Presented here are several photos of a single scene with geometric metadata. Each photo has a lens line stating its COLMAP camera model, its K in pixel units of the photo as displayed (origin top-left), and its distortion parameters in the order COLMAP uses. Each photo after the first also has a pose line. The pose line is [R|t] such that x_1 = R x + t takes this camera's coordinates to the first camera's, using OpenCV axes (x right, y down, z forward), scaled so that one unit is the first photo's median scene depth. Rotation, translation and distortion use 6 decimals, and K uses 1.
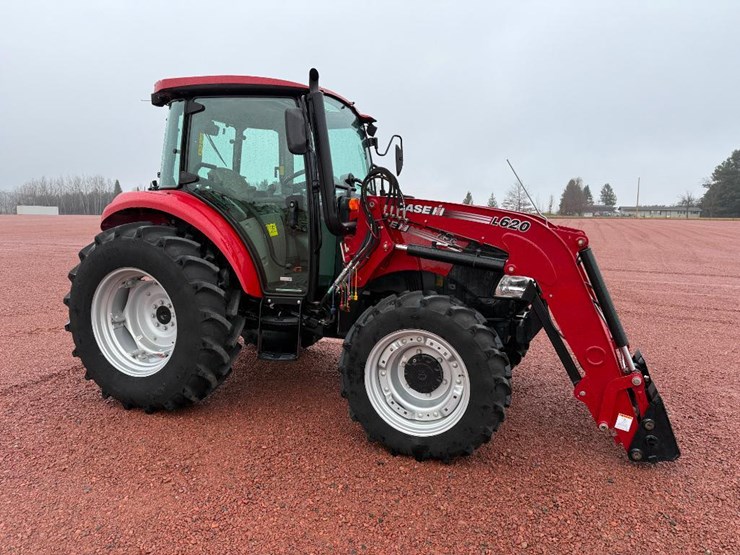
lens RADIAL K [[508.7, 0, 367.5], [0, 508.7, 280.4], [0, 0, 1]] dist [0.115944, -0.160801]
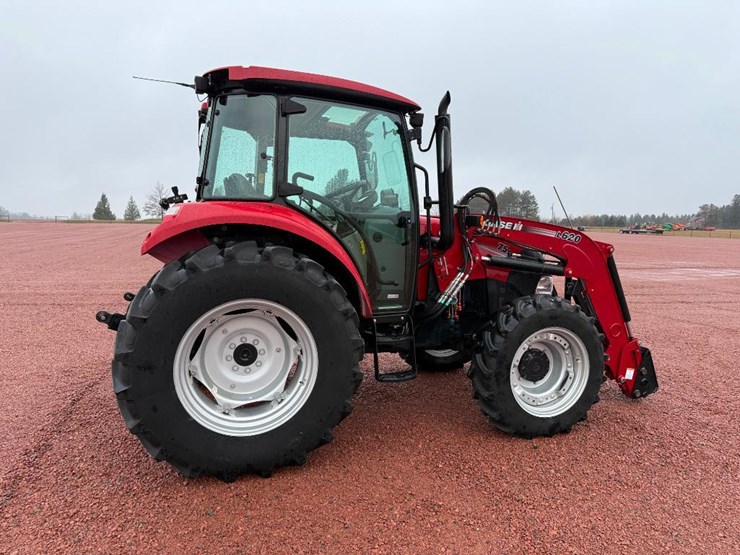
lens RADIAL K [[508.7, 0, 367.5], [0, 508.7, 280.4], [0, 0, 1]] dist [0.115944, -0.160801]
pose [[0.781913, -0.068965, 0.619561, -0.807700], [0.075297, 0.997033, 0.015954, -0.052876], [-0.618823, 0.034177, 0.784786, 0.266097]]
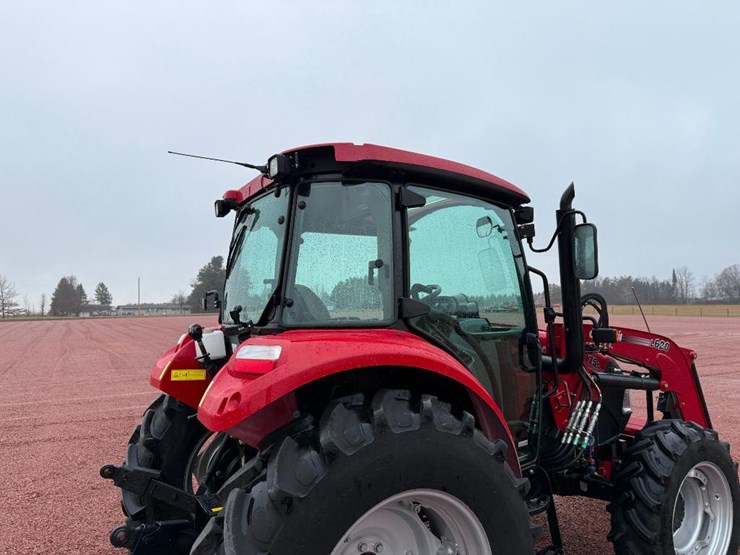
lens RADIAL K [[513.3, 0, 370.0], [0, 513.3, 277.5], [0, 0, 1]] dist [0.068129, -0.077314]
pose [[0.605875, 0.021494, 0.795269, -0.886540], [0.132333, 0.982986, -0.127386, -0.169383], [-0.784477, 0.182420, 0.592722, 0.698637]]
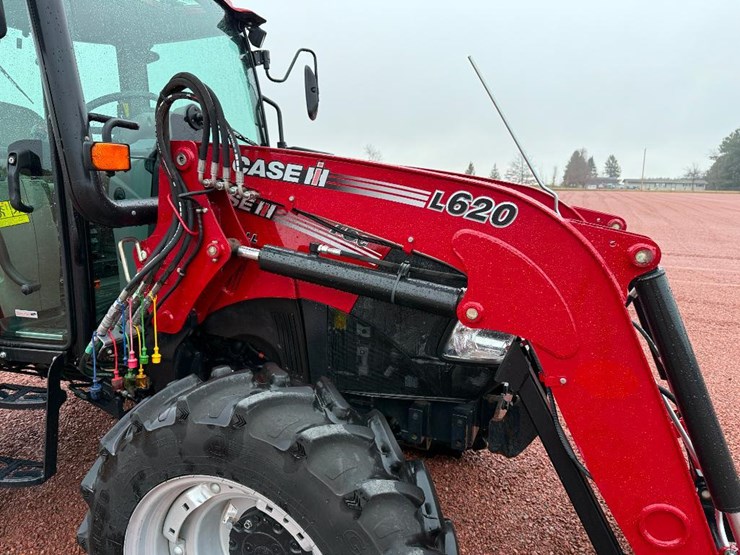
lens RADIAL K [[515.0, 0, 368.7], [0, 515.0, 280.6], [0, 0, 1]] dist [0.062365, -0.087539]
pose [[0.999982, 0.005625, 0.002197, 0.169797], [-0.005736, 0.998502, 0.054418, -0.064209], [-0.001887, -0.054429, 0.998516, 0.504181]]
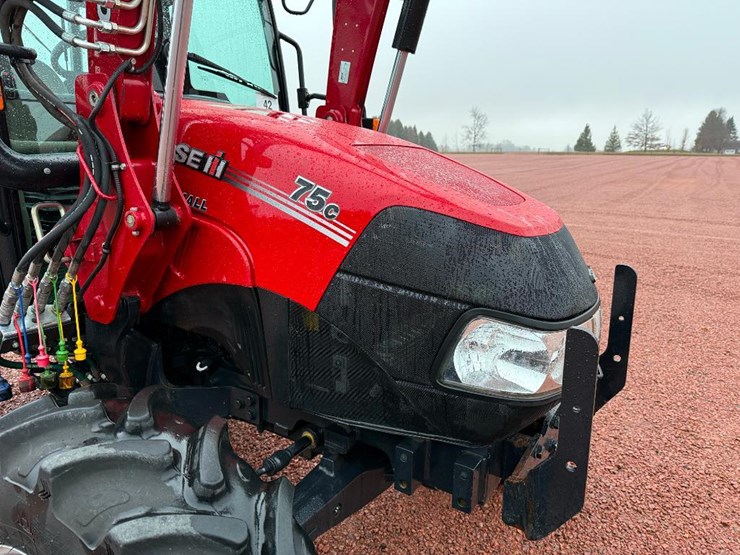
lens RADIAL K [[522.1, 0, 370.0], [0, 522.1, 277.5], [0, 0, 1]] dist [0.004165, -0.005582]
pose [[0.982161, 0.046045, -0.182317, 0.252583], [-0.025667, 0.993310, 0.112594, -0.070638], [0.186282, -0.105906, 0.976772, 0.648696]]
